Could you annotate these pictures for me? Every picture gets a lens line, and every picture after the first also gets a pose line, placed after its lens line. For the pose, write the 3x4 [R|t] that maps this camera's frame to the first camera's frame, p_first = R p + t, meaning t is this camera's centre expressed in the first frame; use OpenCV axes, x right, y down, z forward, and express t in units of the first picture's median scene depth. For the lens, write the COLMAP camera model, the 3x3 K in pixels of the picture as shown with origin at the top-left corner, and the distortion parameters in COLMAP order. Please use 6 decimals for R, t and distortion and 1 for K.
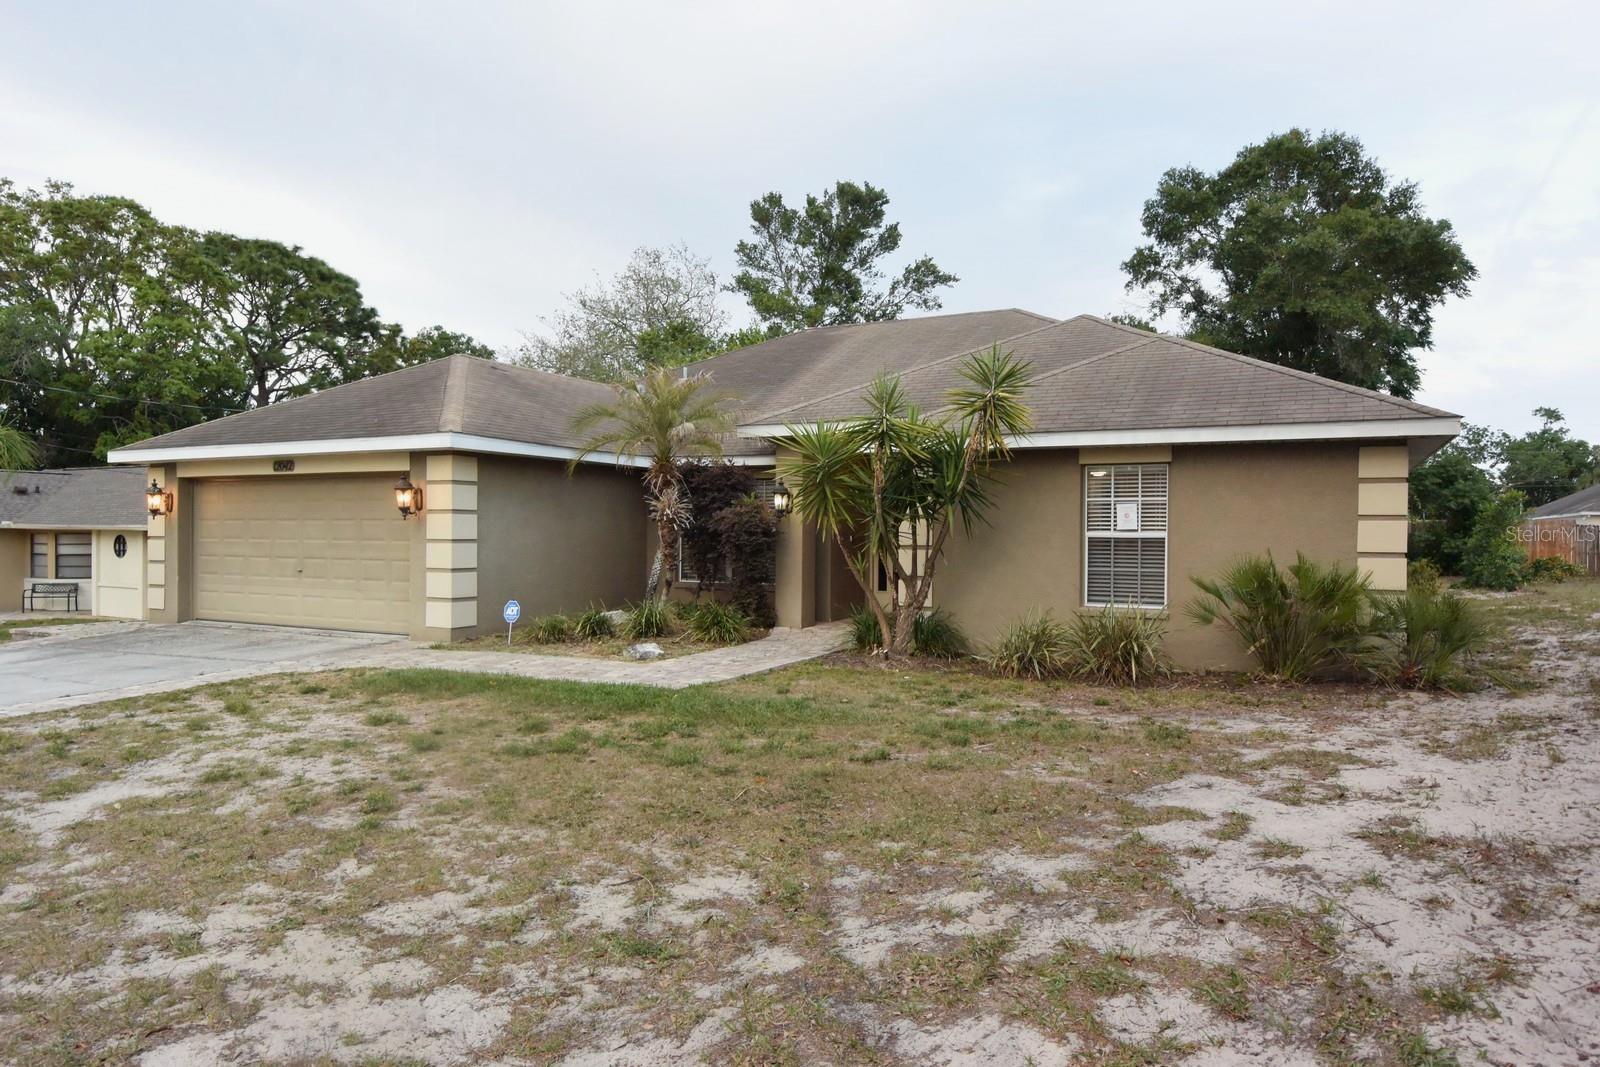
lens RADIAL K [[1027.0, 0, 802.7], [0, 1027.0, 532.7], [0, 0, 1]] dist [-0.022345, -0.006620]
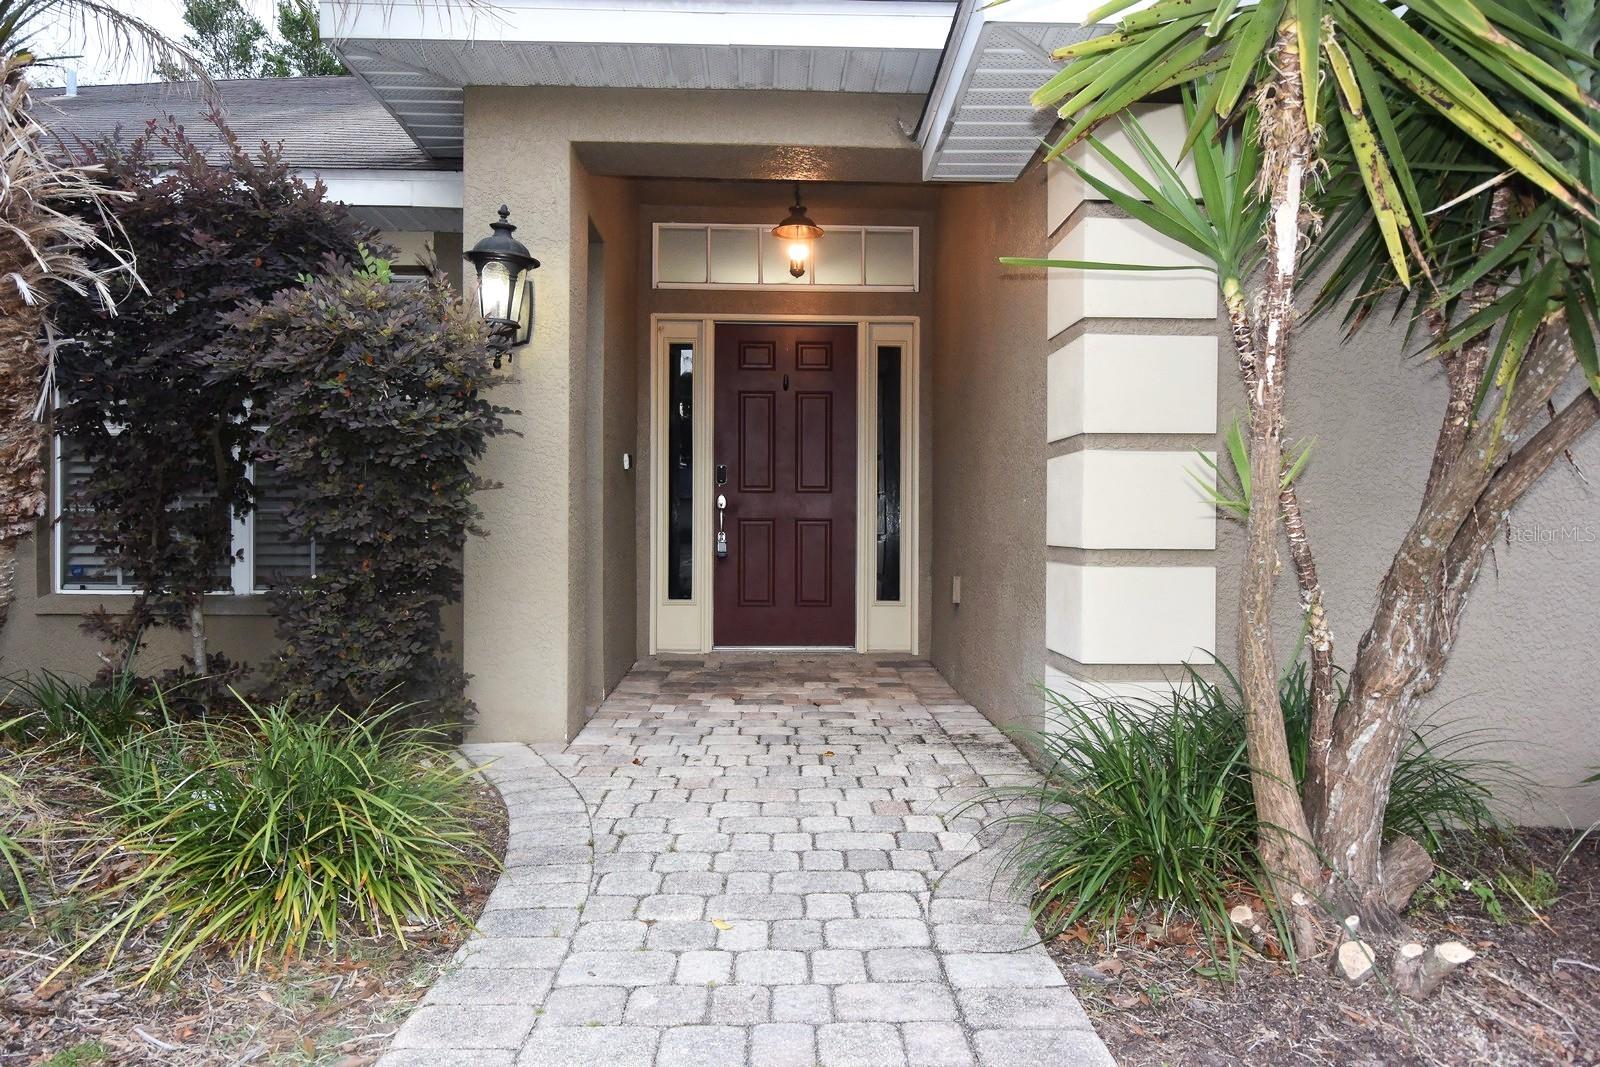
lens RADIAL K [[1027.0, 0, 790.1], [0, 1027.0, 530.5], [0, 0, 1]] dist [-0.022345, -0.006620]
pose [[0.871562, -0.005035, 0.490259, -0.036908], [0.002443, 0.999979, 0.005927, 0.013133], [-0.490279, -0.003968, 0.871556, 0.302118]]
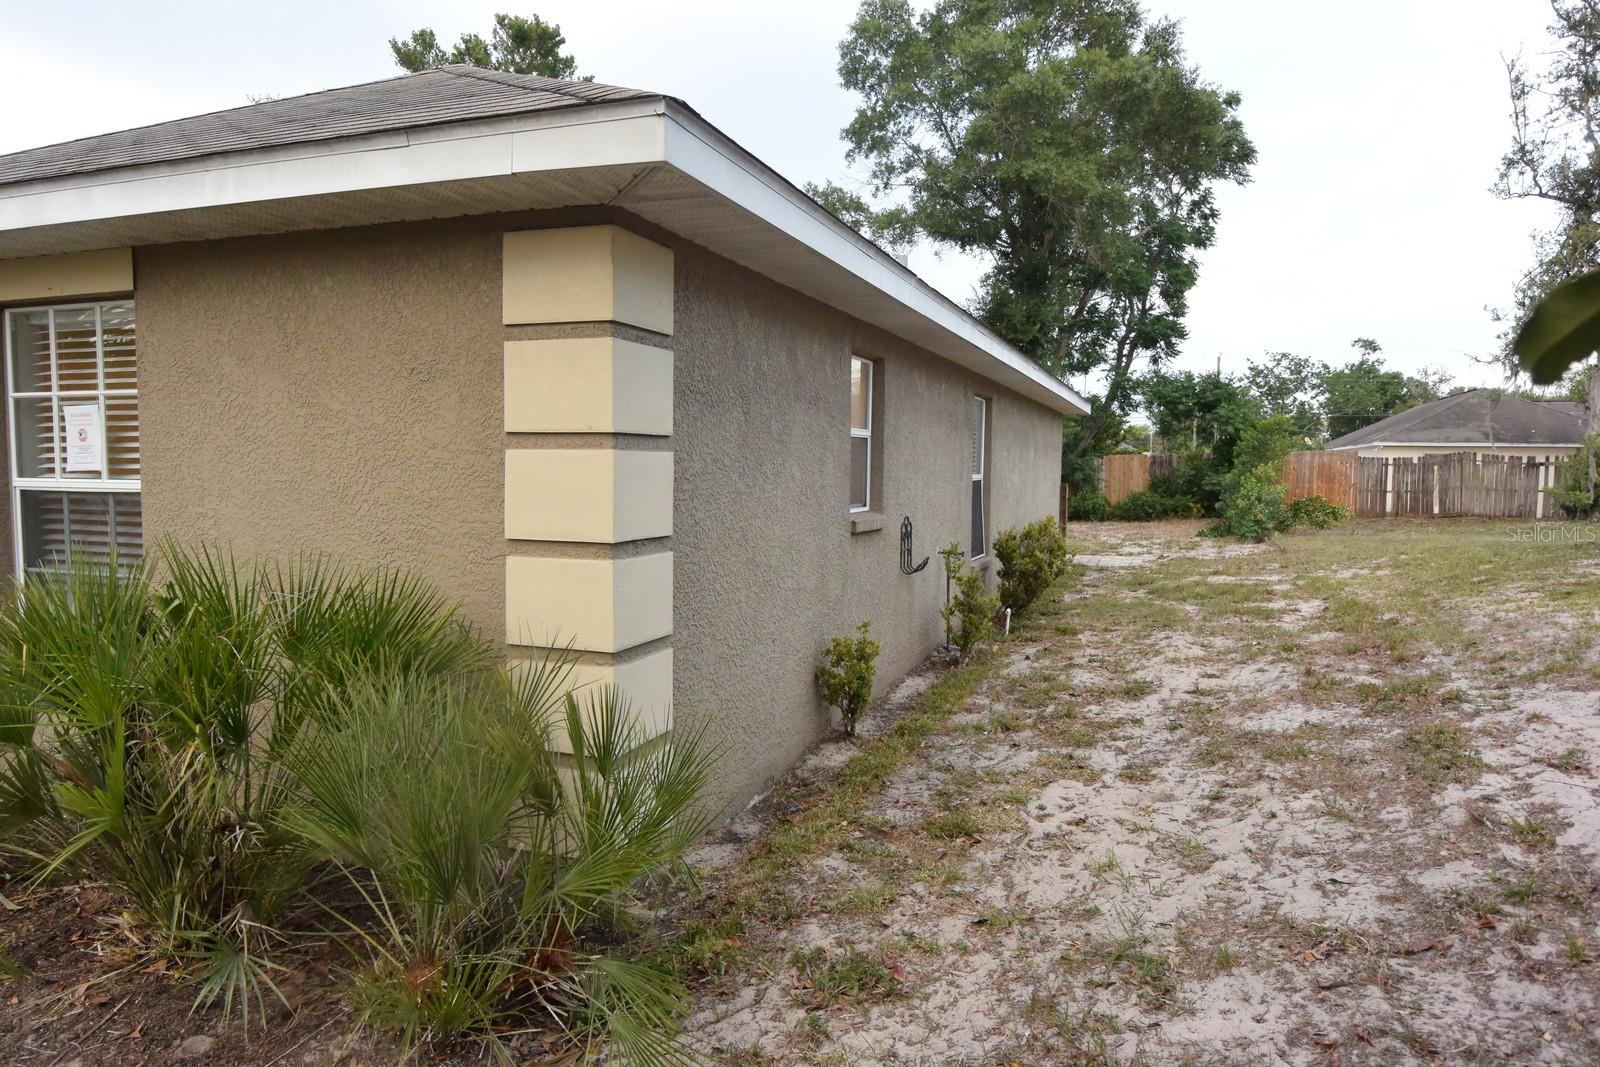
lens RADIAL K [[1027.0, 0, 809.8], [0, 1027.0, 538.3], [0, 0, 1]] dist [-0.022345, -0.006620]
pose [[0.991633, -0.007765, 0.128853, 0.183852], [-0.001778, 0.997273, 0.073780, -0.002219], [-0.129075, -0.073392, 0.988915, 0.192038]]
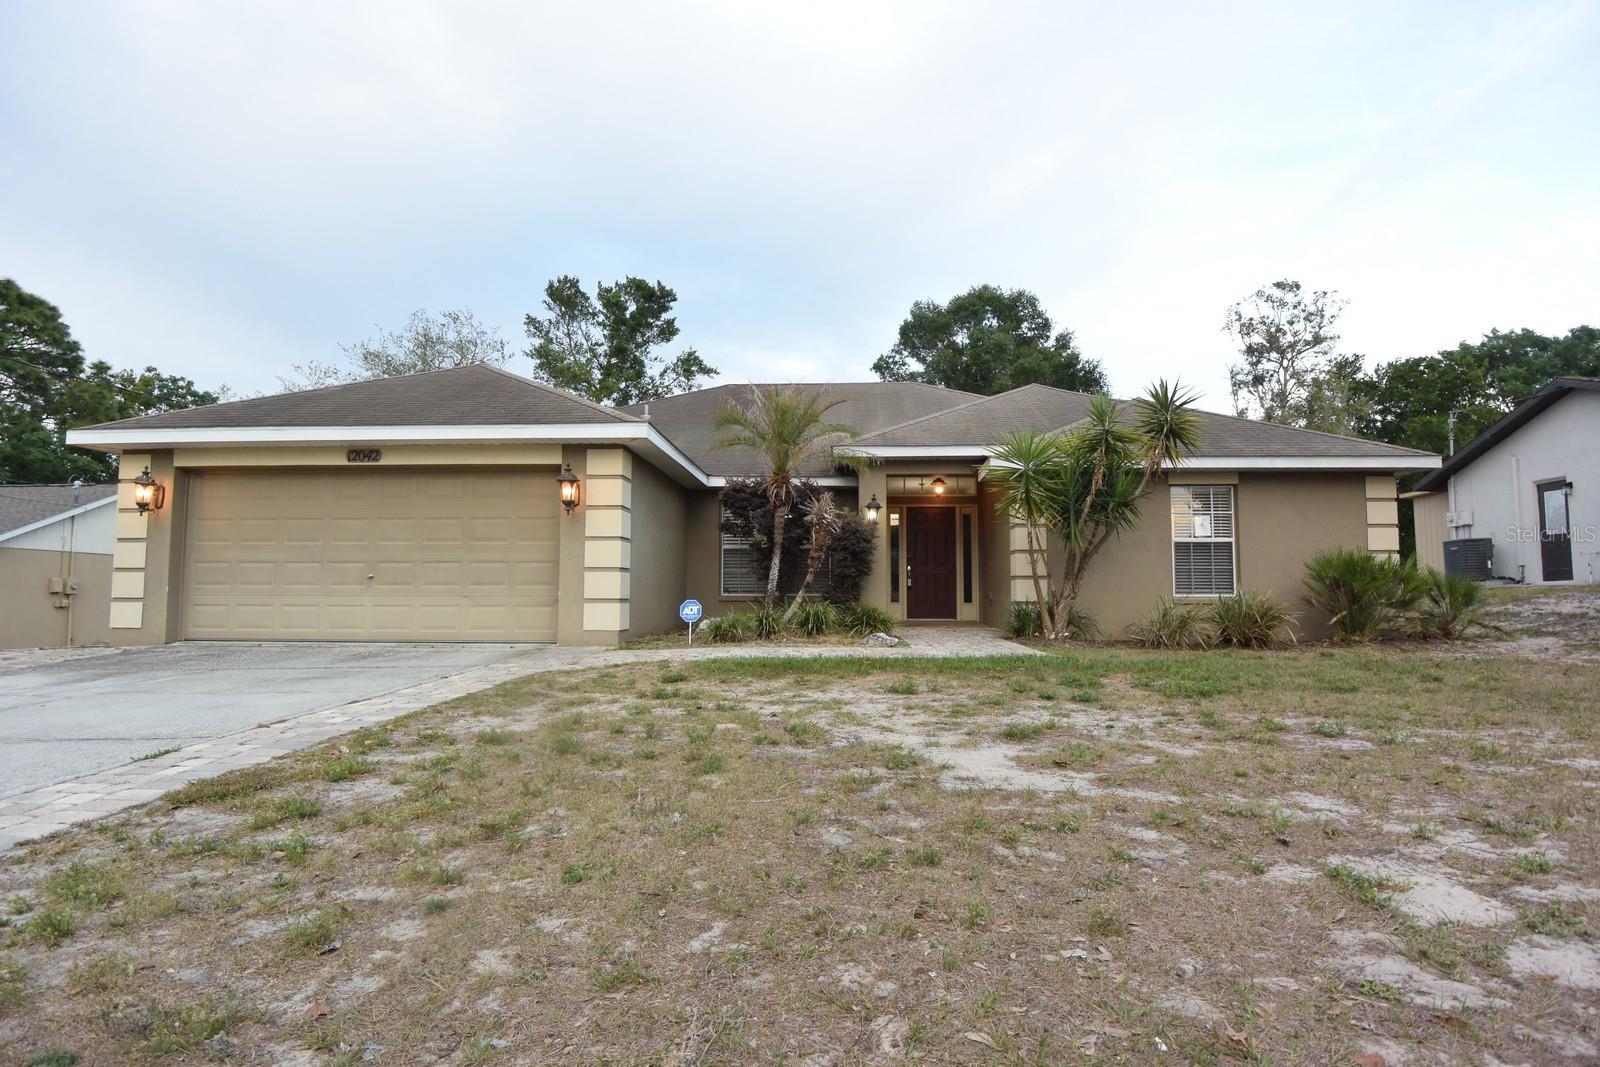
lens RADIAL K [[838.8, 0, 802.1], [0, 838.8, 536.2], [0, 0, 1]] dist [-0.008834, -0.020285]
pose [[0.909465, 0.025915, 0.414973, -0.196661], [0.004549, 0.997376, -0.072256, 0.024154], [-0.415756, 0.067602, 0.906960, 0.085312]]
